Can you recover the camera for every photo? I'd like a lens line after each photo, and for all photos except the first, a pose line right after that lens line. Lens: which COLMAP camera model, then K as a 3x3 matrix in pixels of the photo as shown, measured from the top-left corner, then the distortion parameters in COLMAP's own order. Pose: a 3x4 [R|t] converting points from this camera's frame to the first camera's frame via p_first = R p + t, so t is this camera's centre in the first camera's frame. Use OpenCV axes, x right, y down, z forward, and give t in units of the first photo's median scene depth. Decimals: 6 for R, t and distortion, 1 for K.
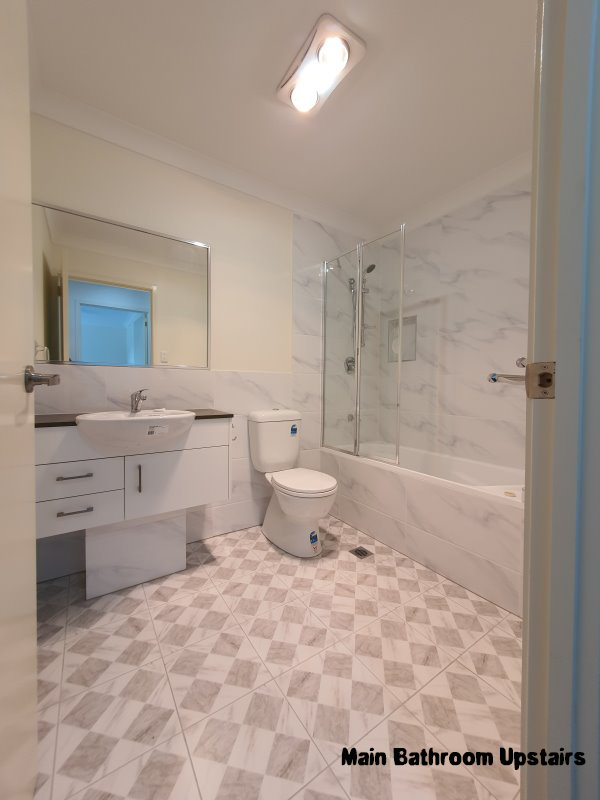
lens RADIAL K [[318.4, 0, 293.9], [0, 318.4, 397.1], [0, 0, 1]] dist [-0.000165, -0.000023]
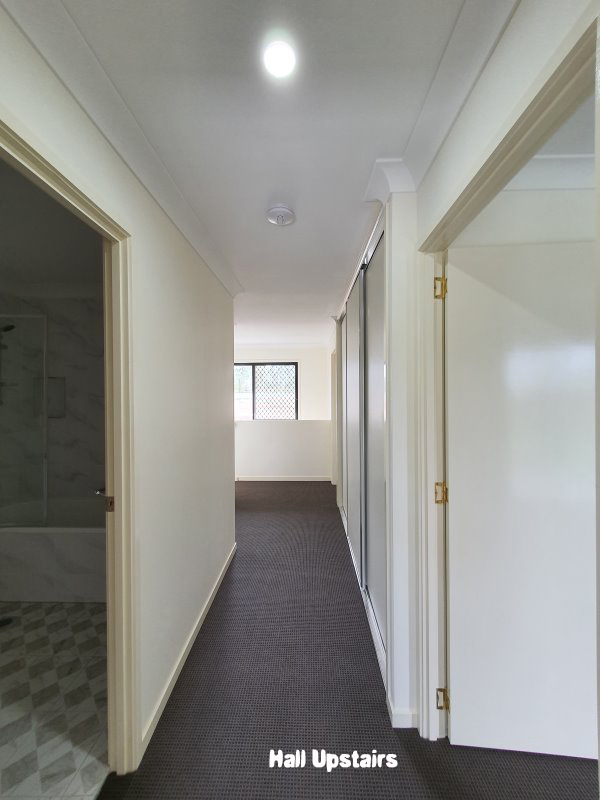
lens RADIAL K [[318.4, 0, 299.8], [0, 318.4, 401.1], [0, 0, 1]] dist [-0.000165, -0.000023]
pose [[0.551619, -0.010167, 0.834034, -0.187924], [0.025703, 0.999658, -0.004815, -0.335938], [-0.833700, 0.024093, 0.551692, -0.651784]]
